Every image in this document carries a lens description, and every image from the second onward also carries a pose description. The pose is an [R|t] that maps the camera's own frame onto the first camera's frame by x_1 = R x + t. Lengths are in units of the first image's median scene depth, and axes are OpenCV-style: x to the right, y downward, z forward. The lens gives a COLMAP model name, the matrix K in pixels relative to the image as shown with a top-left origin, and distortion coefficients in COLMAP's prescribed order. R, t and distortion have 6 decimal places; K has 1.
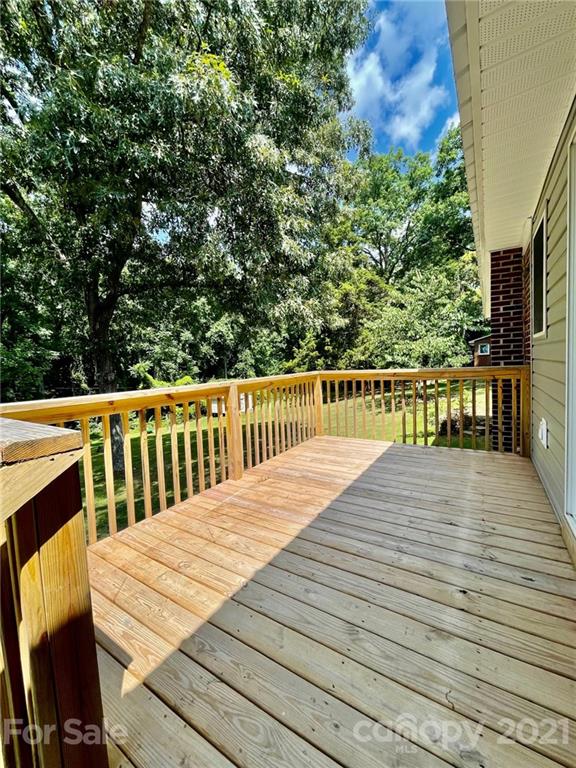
lens RADIAL K [[307.8, 0, 289.8], [0, 307.8, 382.0], [0, 0, 1]] dist [0.004271, 0.000194]
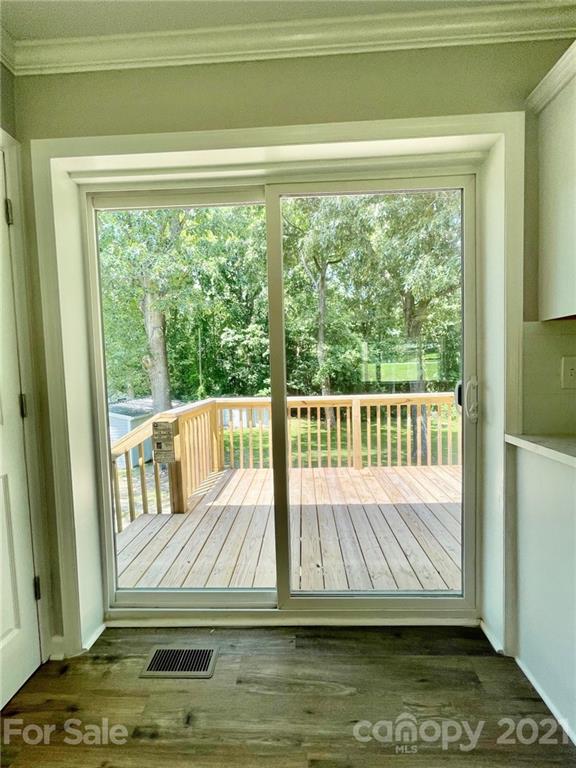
lens RADIAL K [[307.8, 0, 289.4], [0, 307.8, 384.7], [0, 0, 1]] dist [0.004271, 0.000194]
pose [[0.495343, 0.071265, -0.865769, 0.919871], [-0.050851, 0.997299, 0.052998, -0.115057], [0.867208, 0.017773, 0.497629, 0.100313]]
